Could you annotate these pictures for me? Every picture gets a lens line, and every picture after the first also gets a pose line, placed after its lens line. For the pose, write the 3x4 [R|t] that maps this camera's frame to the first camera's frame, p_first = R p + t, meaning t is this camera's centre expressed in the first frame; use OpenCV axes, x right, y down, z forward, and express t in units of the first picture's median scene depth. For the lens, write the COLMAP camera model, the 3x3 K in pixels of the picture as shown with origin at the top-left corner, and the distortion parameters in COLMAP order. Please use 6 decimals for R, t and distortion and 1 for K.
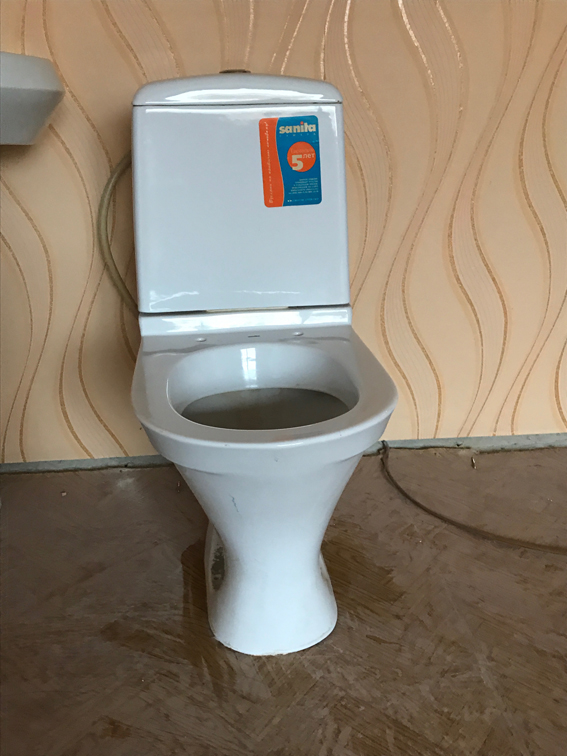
lens RADIAL K [[806.5, 0, 284.9], [0, 806.5, 378.7], [0, 0, 1]] dist [0.043886, 0.000000]
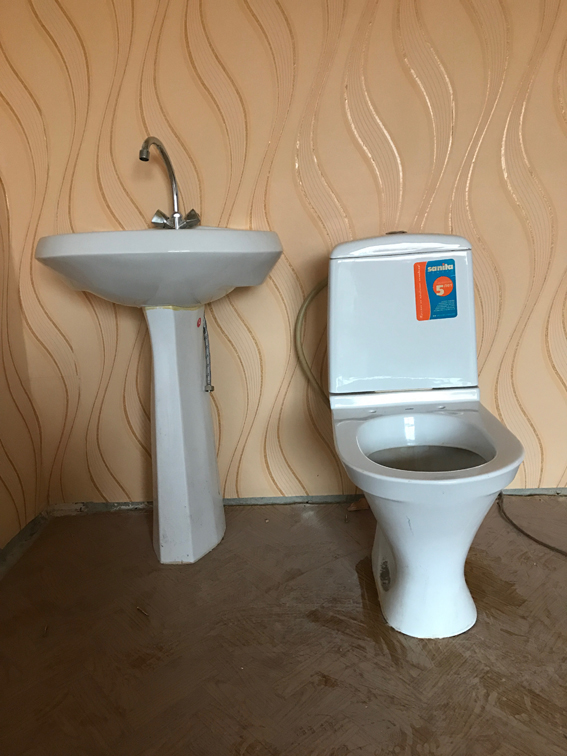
lens RADIAL K [[639.6, 0, 280.8], [0, 639.6, 378.1], [0, 0, 1]] dist [0.046450, -0.027632]
pose [[0.986721, -0.010991, -0.162050, -0.080957], [-0.006184, 0.994443, -0.105097, 0.013548], [0.162305, 0.104704, 0.981170, -0.162861]]
